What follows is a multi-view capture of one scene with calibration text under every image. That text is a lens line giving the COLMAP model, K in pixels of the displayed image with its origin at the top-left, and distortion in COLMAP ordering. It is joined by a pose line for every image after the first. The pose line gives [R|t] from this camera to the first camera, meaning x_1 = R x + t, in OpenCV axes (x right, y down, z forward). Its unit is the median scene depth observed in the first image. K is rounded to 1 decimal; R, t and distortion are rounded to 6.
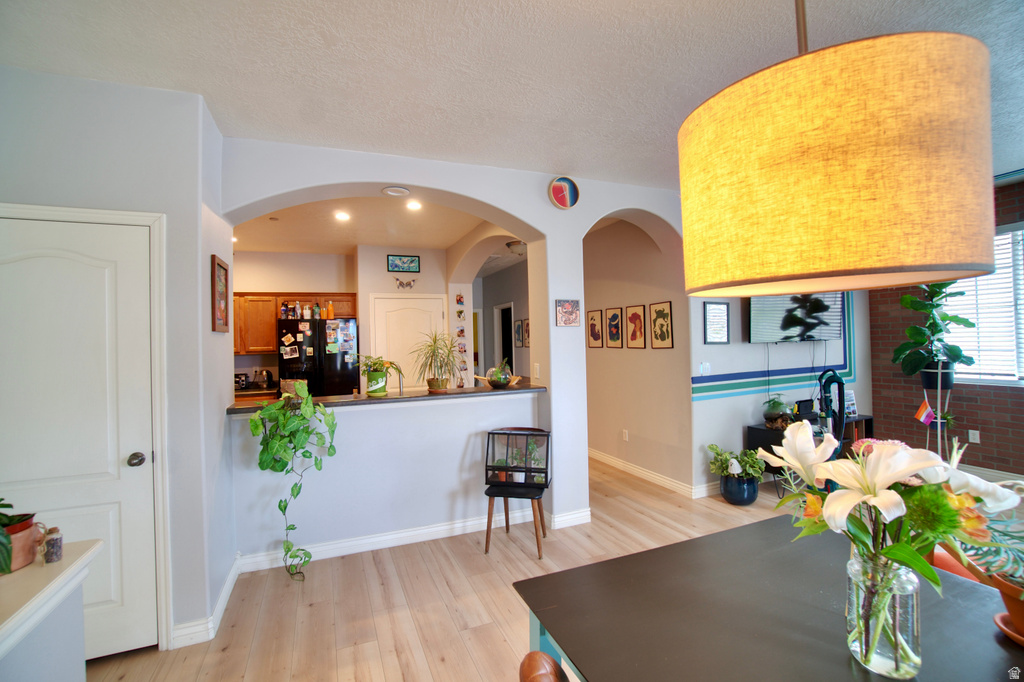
lens RADIAL K [[450.0, 0, 503.1], [0, 450.0, 336.8], [0, 0, 1]] dist [-0.063083, 0.022309]
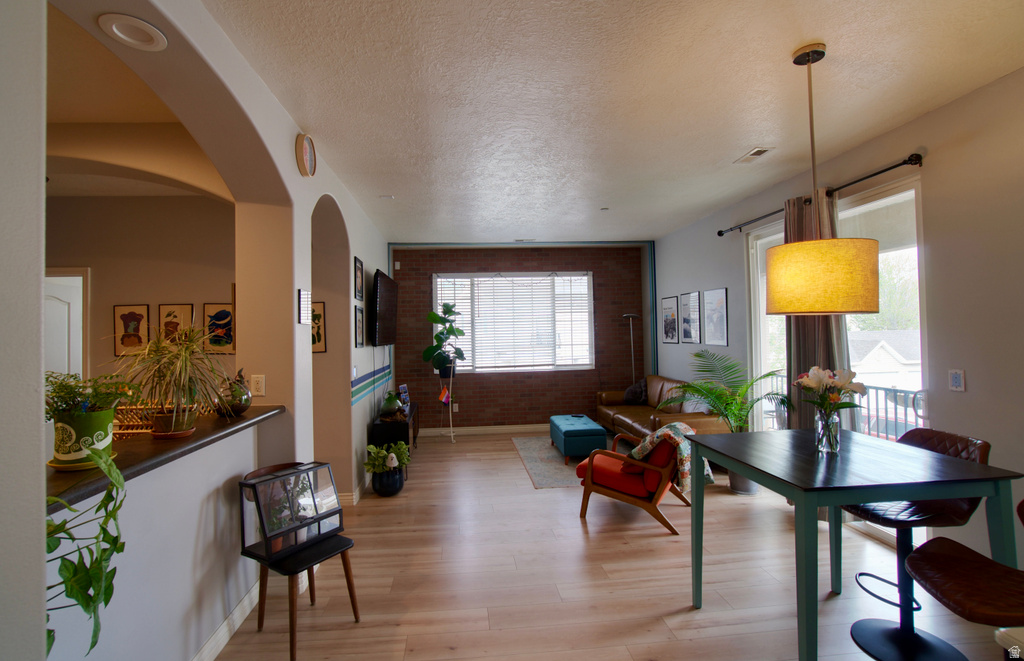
lens RADIAL K [[457.2, 0, 512.0], [0, 457.2, 330.5], [0, 0, 1]] dist [-0.000338, -0.000024]
pose [[0.311951, 0.029174, 0.949650, -0.338988], [0.001317, 0.999514, -0.031139, 0.008503], [-0.950097, 0.010964, 0.311761, 0.270587]]
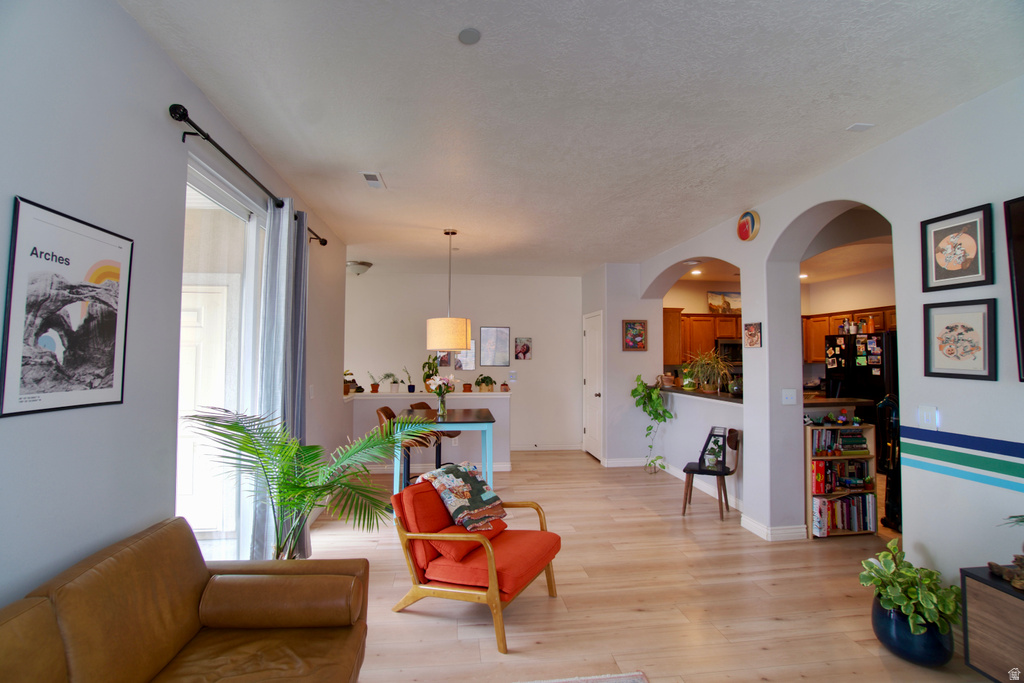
lens RADIAL K [[450.0, 0, 503.1], [0, 450.0, 337.3], [0, 0, 1]] dist [-0.063083, 0.022309]
pose [[-0.264876, -0.013253, -0.964192, 0.930824], [0.013007, 0.999765, -0.017315, -0.026418], [0.964195, -0.017127, -0.264641, 0.486547]]
